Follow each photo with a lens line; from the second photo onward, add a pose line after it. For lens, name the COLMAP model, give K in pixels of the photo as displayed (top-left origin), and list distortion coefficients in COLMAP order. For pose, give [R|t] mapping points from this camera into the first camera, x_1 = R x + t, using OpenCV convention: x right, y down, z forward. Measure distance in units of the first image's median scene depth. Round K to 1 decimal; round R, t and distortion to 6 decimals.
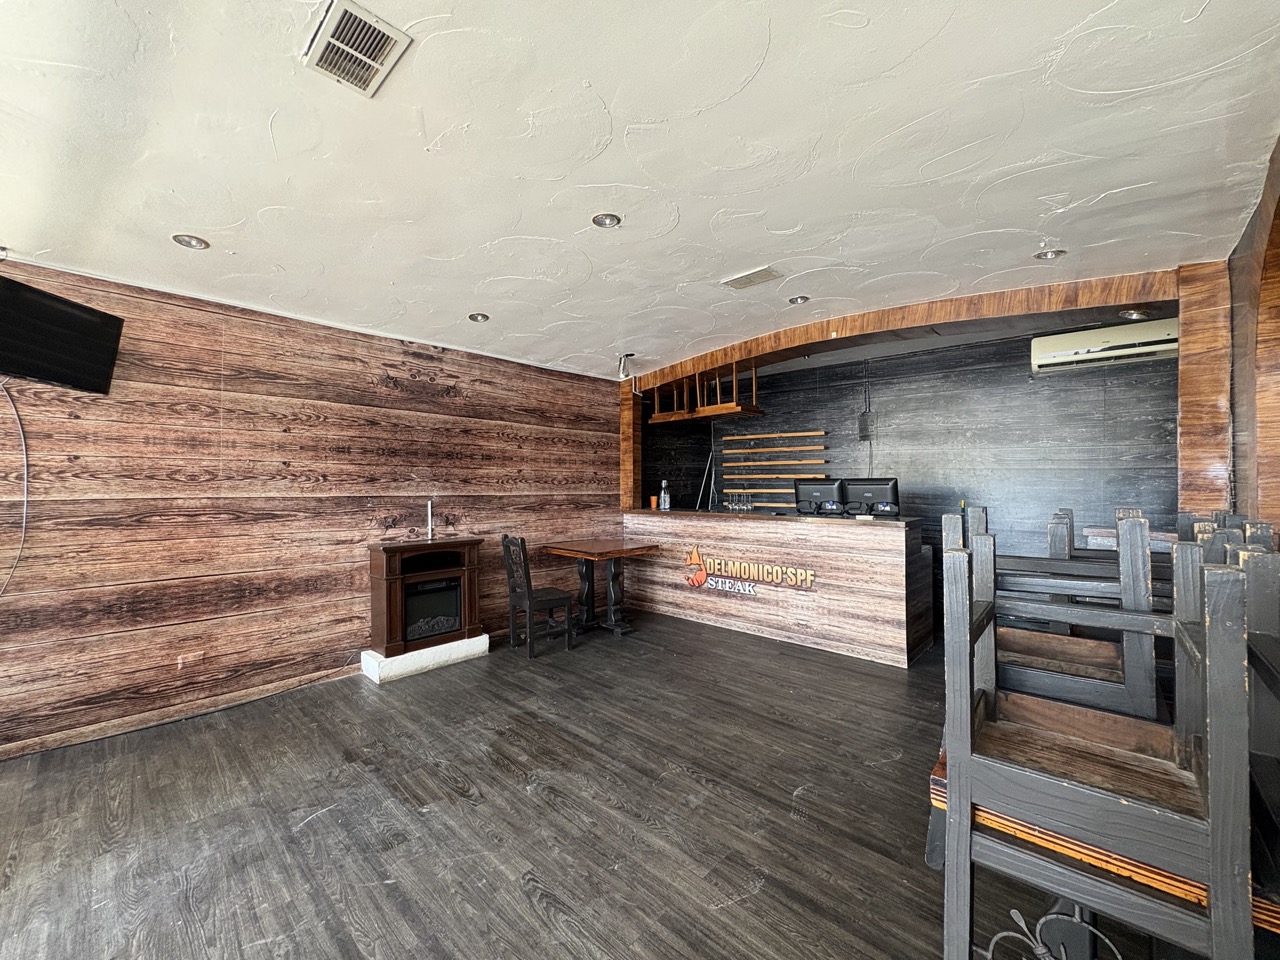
lens RADIAL K [[514.6, 0, 650.1], [0, 514.6, 480.4], [0, 0, 1]] dist [-0.000513, -0.000018]
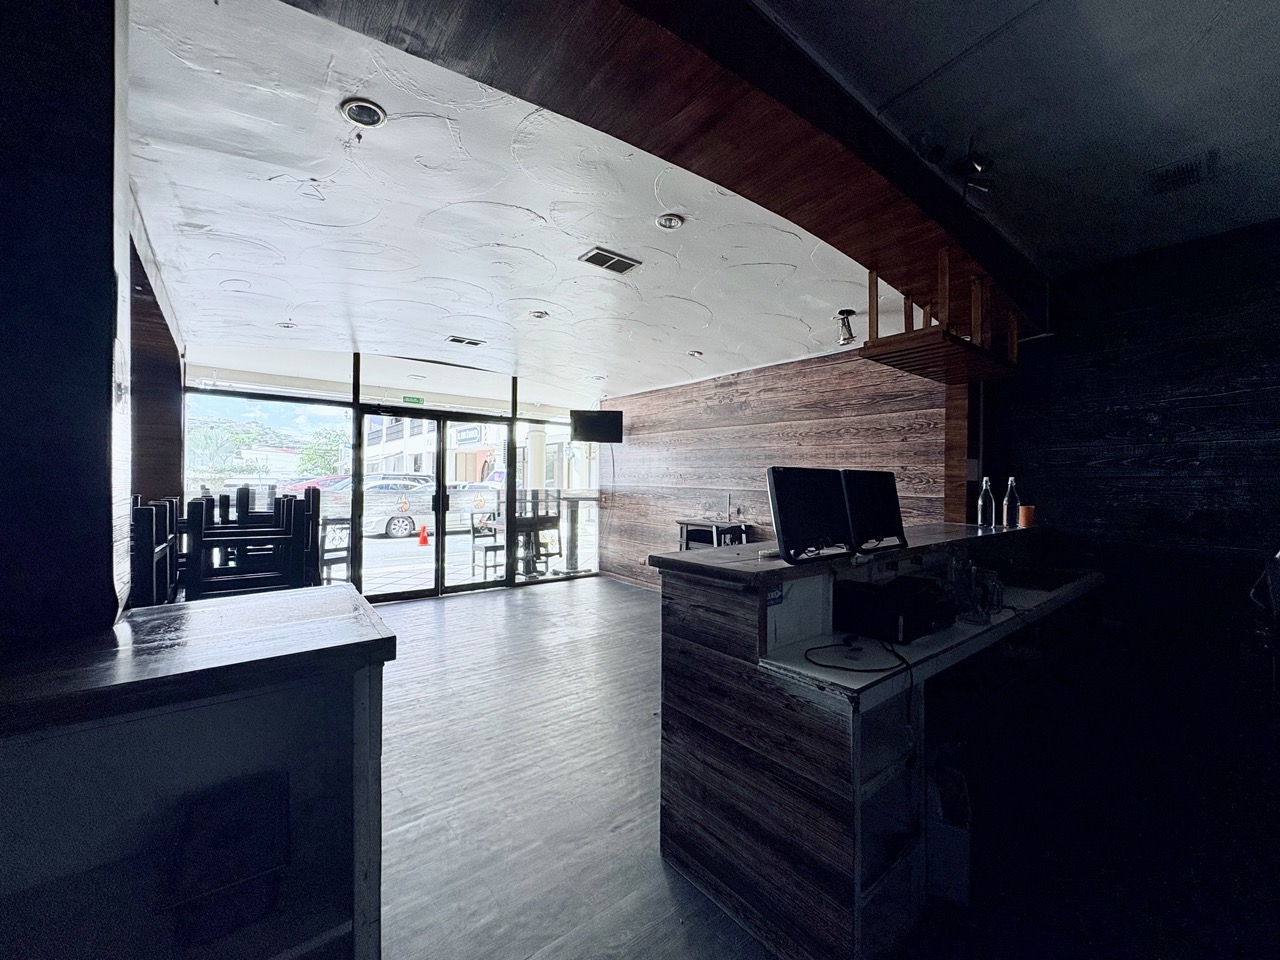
lens RADIAL K [[514.6, 0, 644.7], [0, 514.6, 483.2], [0, 0, 1]] dist [-0.000513, -0.000018]
pose [[-0.142845, -0.003730, -0.989738, 0.909398], [-0.010629, 0.999941, -0.002235, 0.019363], [0.989688, 0.010201, -0.142876, 0.983674]]
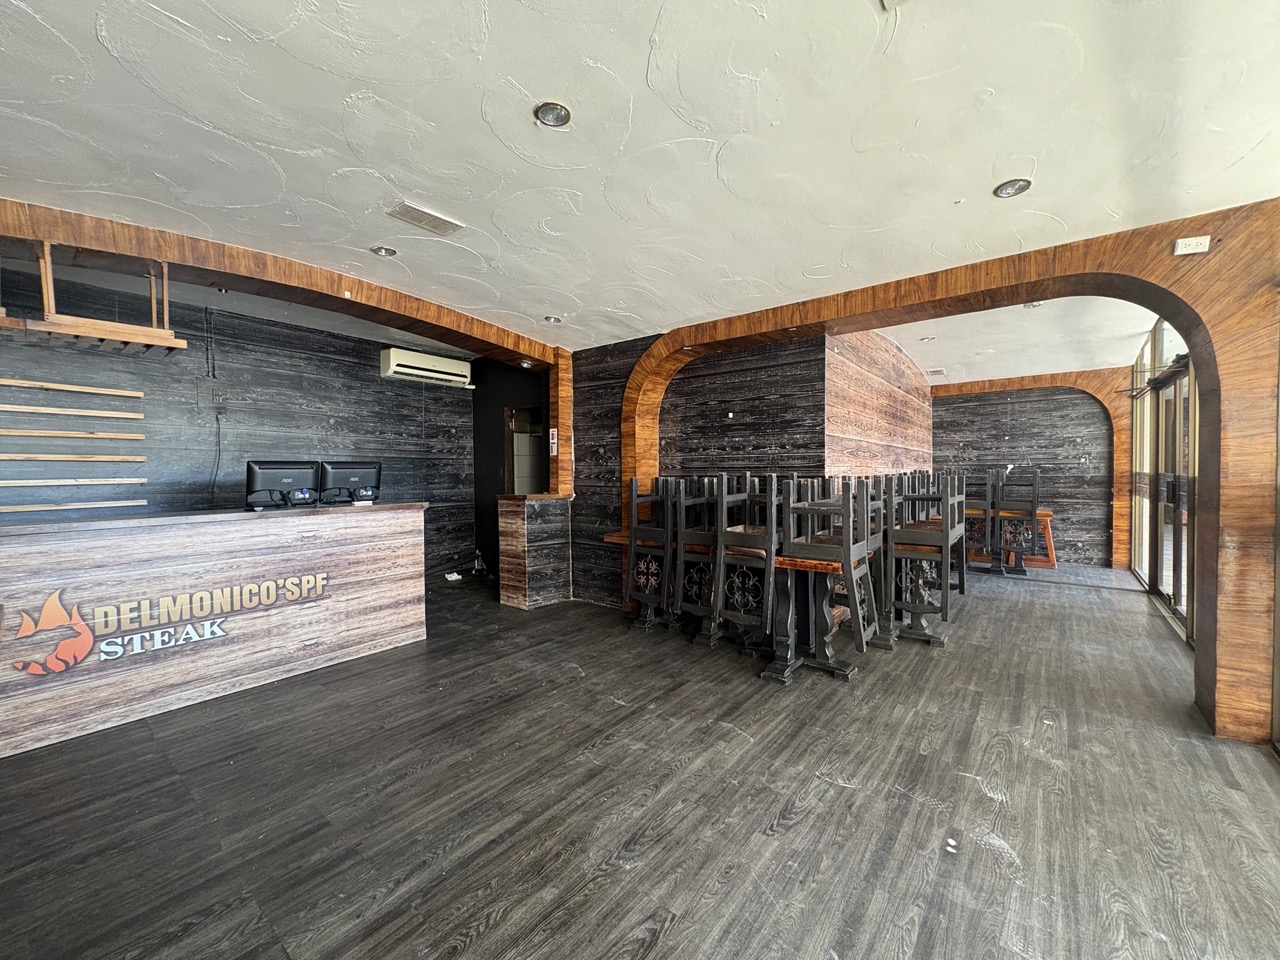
lens RADIAL K [[514.6, 0, 628.1], [0, 514.6, 480.4], [0, 0, 1]] dist [-0.000513, -0.000018]
pose [[-0.066703, -0.015729, 0.997649, -0.543306], [0.005511, 0.999855, 0.016133, 0.018562], [-0.997758, 0.006575, -0.066607, 0.590175]]
